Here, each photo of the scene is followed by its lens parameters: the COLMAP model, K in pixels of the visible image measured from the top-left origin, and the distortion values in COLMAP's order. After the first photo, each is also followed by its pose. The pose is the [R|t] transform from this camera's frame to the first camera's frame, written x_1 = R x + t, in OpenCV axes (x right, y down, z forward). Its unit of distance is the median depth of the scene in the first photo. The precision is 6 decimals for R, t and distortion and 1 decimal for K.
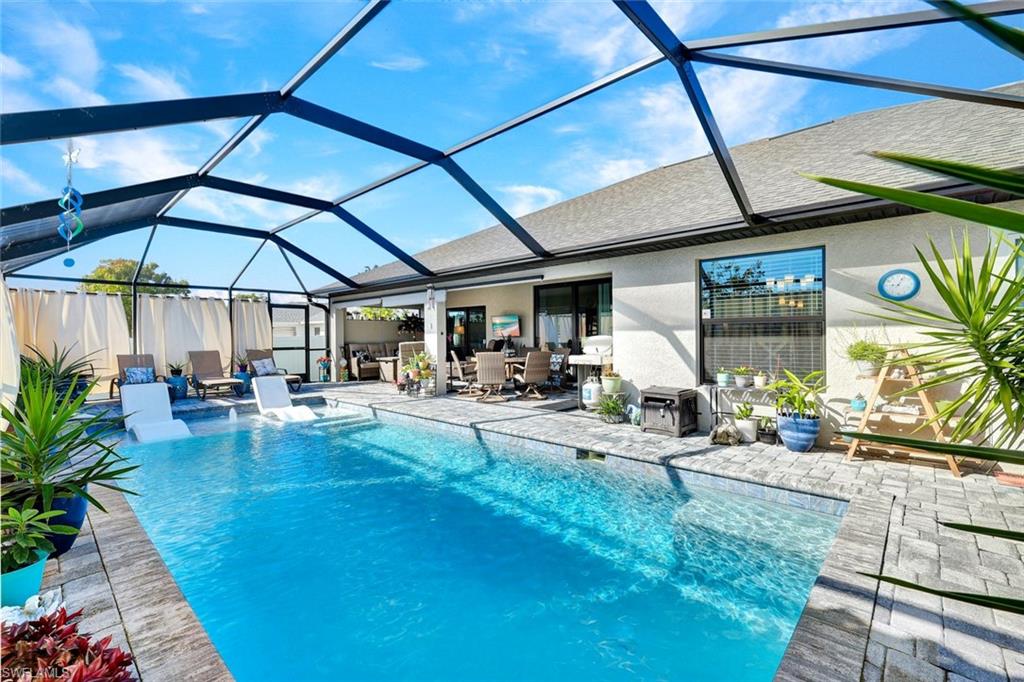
lens RADIAL K [[448.9, 0, 513.3], [0, 448.9, 334.8], [0, 0, 1]] dist [0.000407, 0.000675]
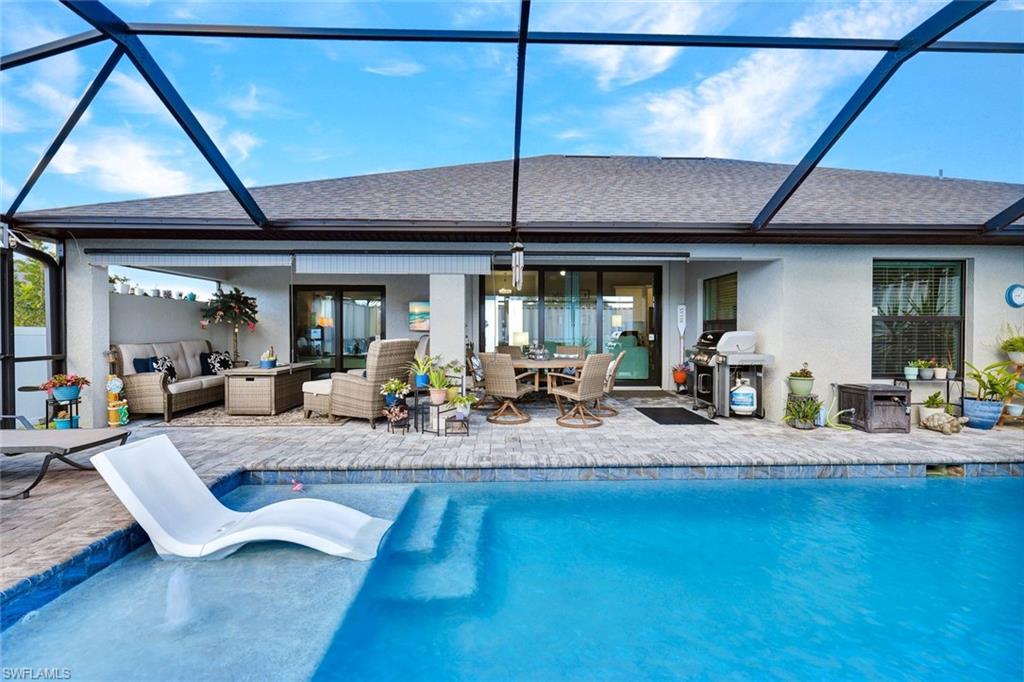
lens RADIAL K [[448.9, 0, 513.3], [0, 448.9, 334.8], [0, 0, 1]] dist [0.000407, 0.000675]
pose [[0.704013, 0.001212, 0.710186, -0.472187], [-0.007729, 0.999952, 0.005956, 0.004640], [-0.710145, -0.009682, 0.703989, 0.443513]]
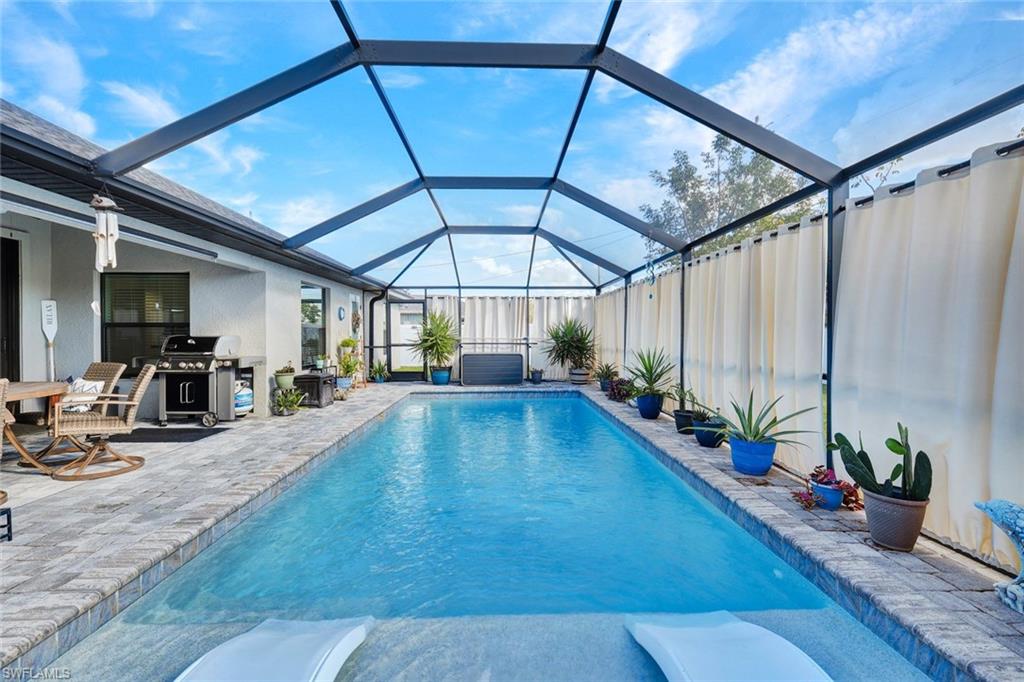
lens RADIAL K [[448.9, 0, 513.3], [0, 448.9, 334.8], [0, 0, 1]] dist [0.000407, 0.000675]
pose [[-0.702968, 0.007137, 0.711186, -0.540396], [0.006346, 0.999973, -0.003762, 0.004642], [-0.711193, 0.001869, -0.702994, 0.778573]]
